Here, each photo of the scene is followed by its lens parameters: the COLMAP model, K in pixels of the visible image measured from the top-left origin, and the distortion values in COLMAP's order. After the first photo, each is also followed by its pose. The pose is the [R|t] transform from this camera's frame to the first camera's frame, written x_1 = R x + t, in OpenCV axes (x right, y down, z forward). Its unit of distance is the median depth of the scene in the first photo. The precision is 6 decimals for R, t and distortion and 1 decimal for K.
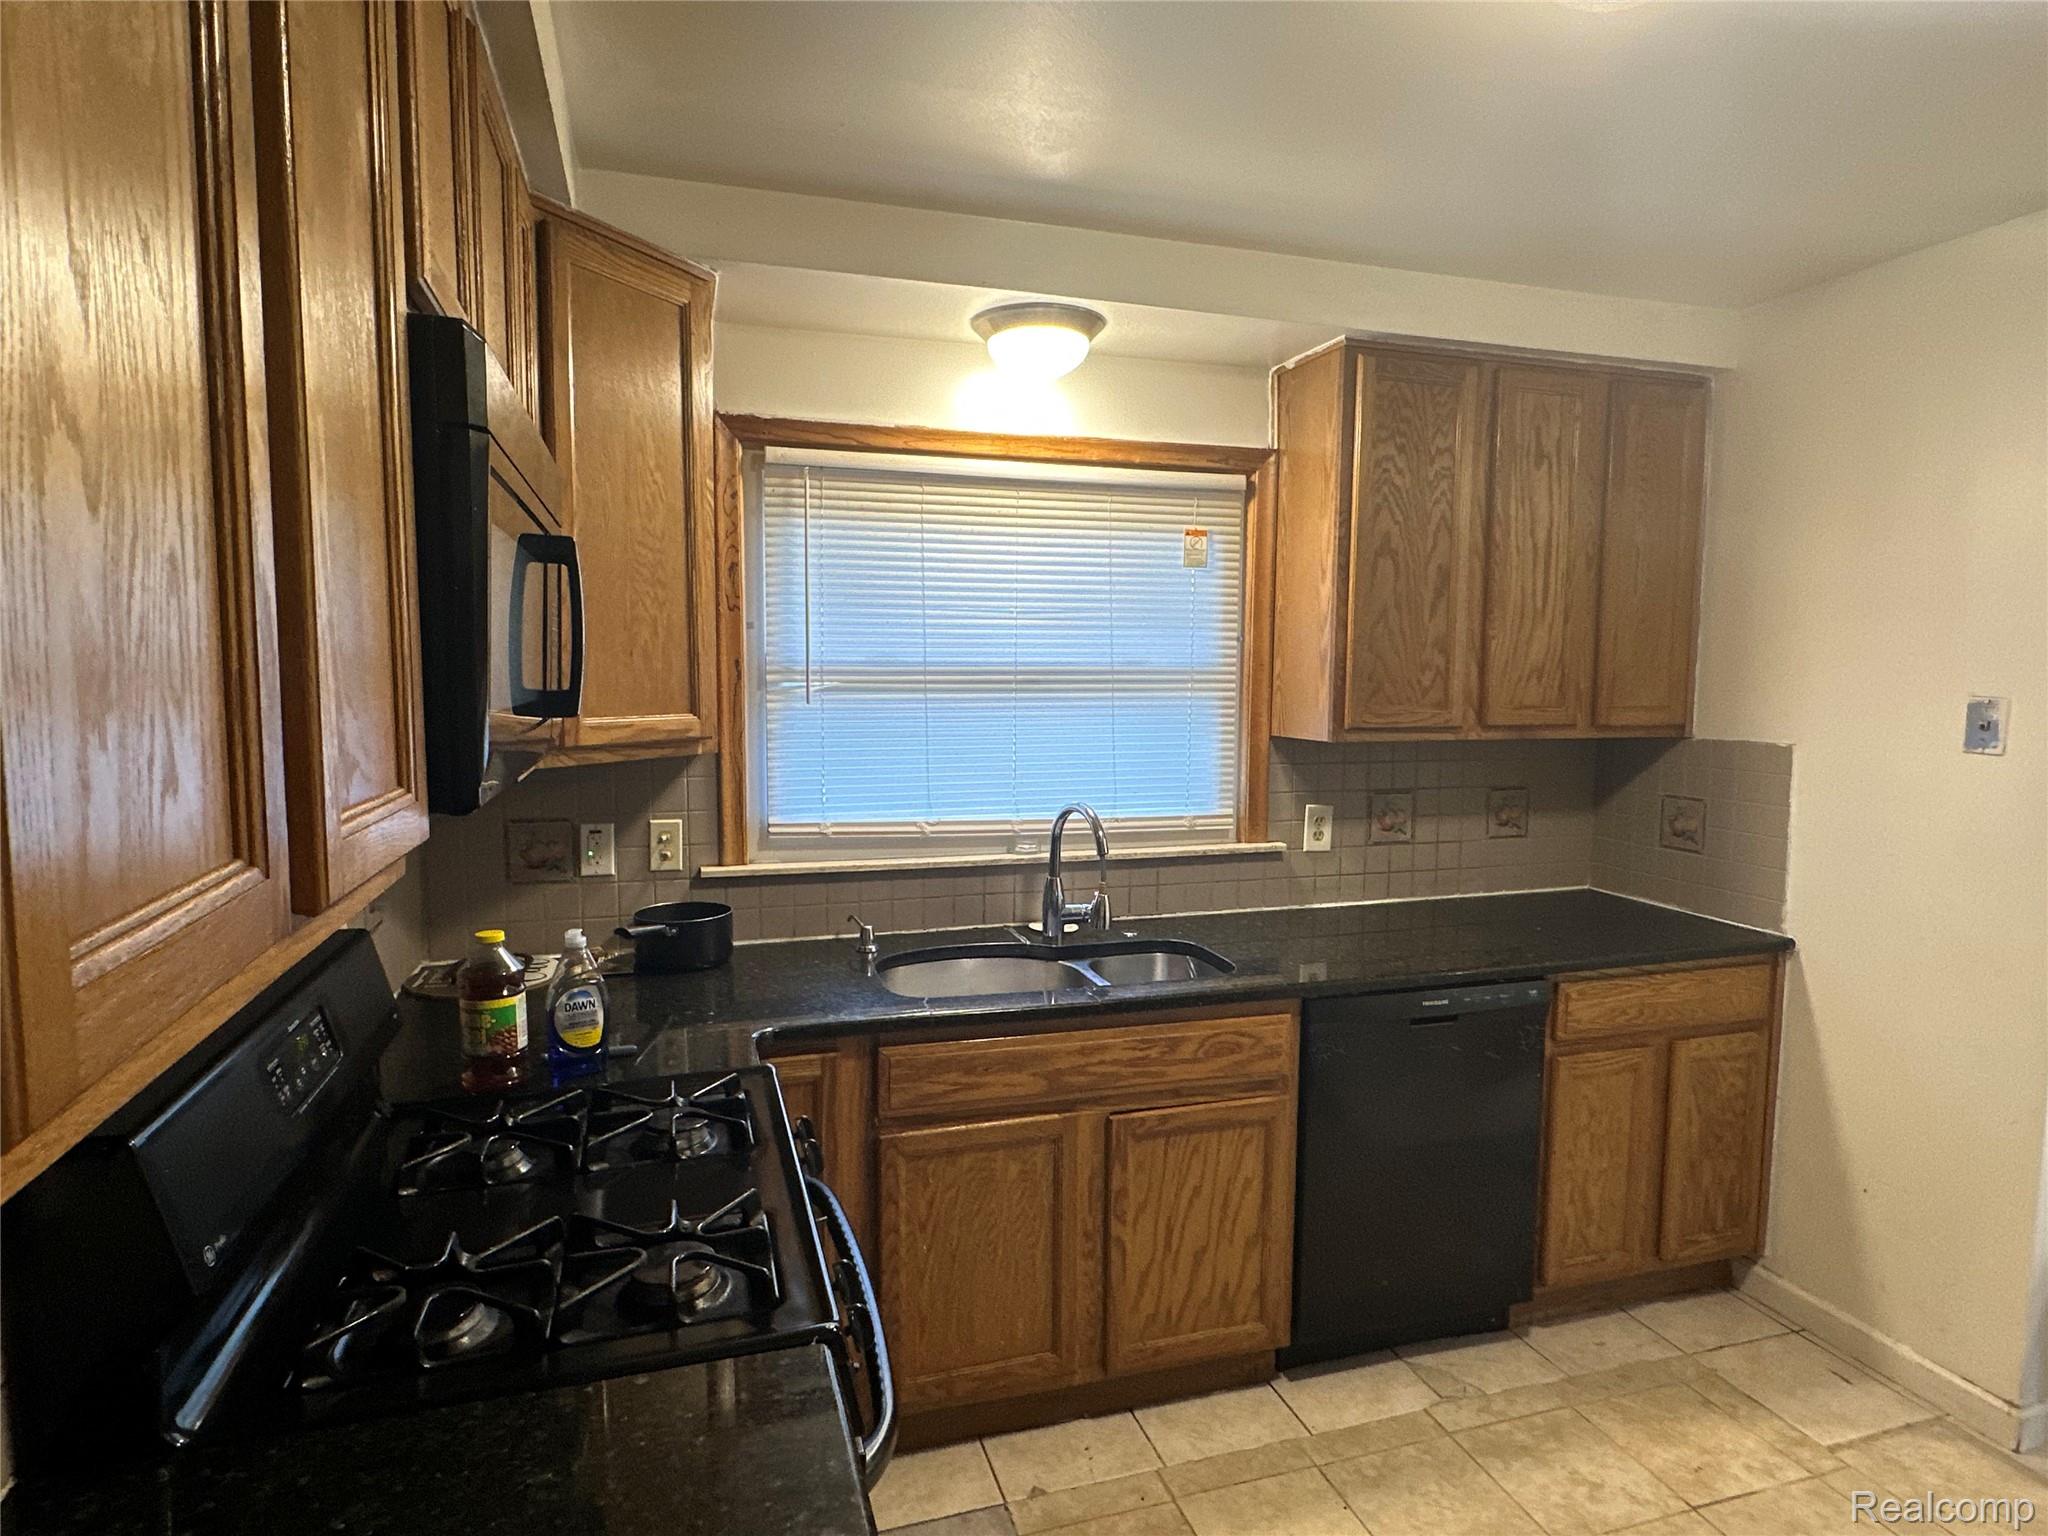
lens RADIAL K [[1129.8, 0, 1024.0], [0, 1129.8, 768.0], [0, 0, 1]] dist [0.000227, 0.000066]
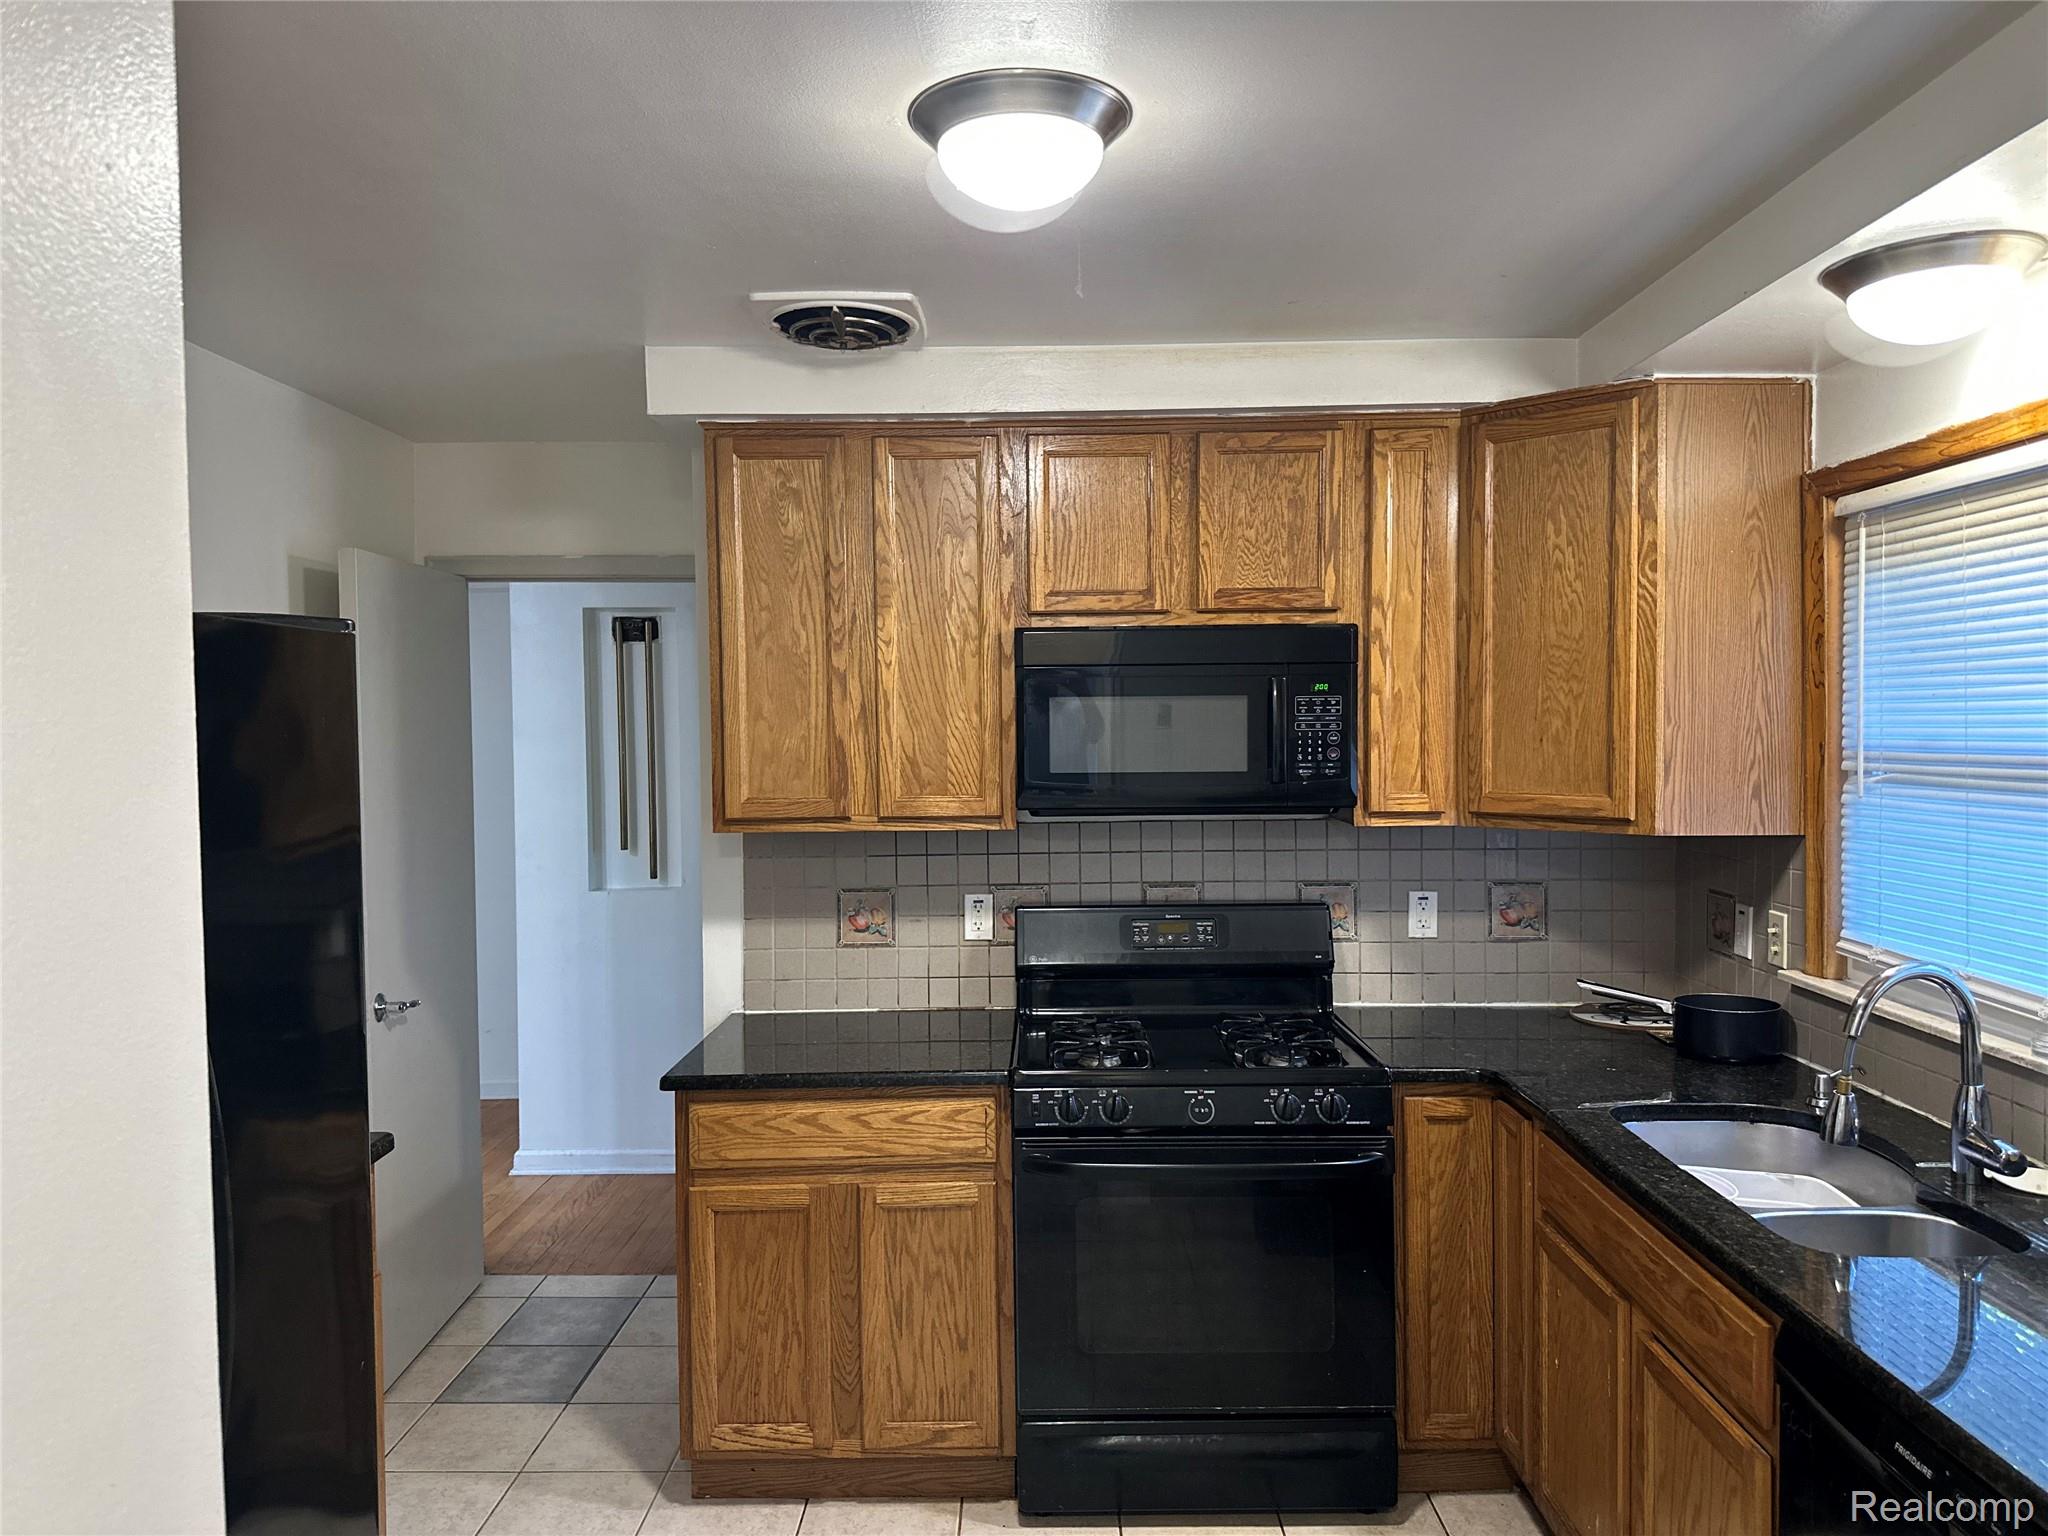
lens RADIAL K [[1403.5, 0, 1024.0], [0, 1403.5, 768.0], [0, 0, 1]] dist [0.178602, -0.313992]
pose [[-0.308054, 0.029269, -0.950919, 1.185682], [-0.076184, 0.995558, 0.055323, -0.108134], [0.948314, 0.089487, -0.304455, 0.894956]]
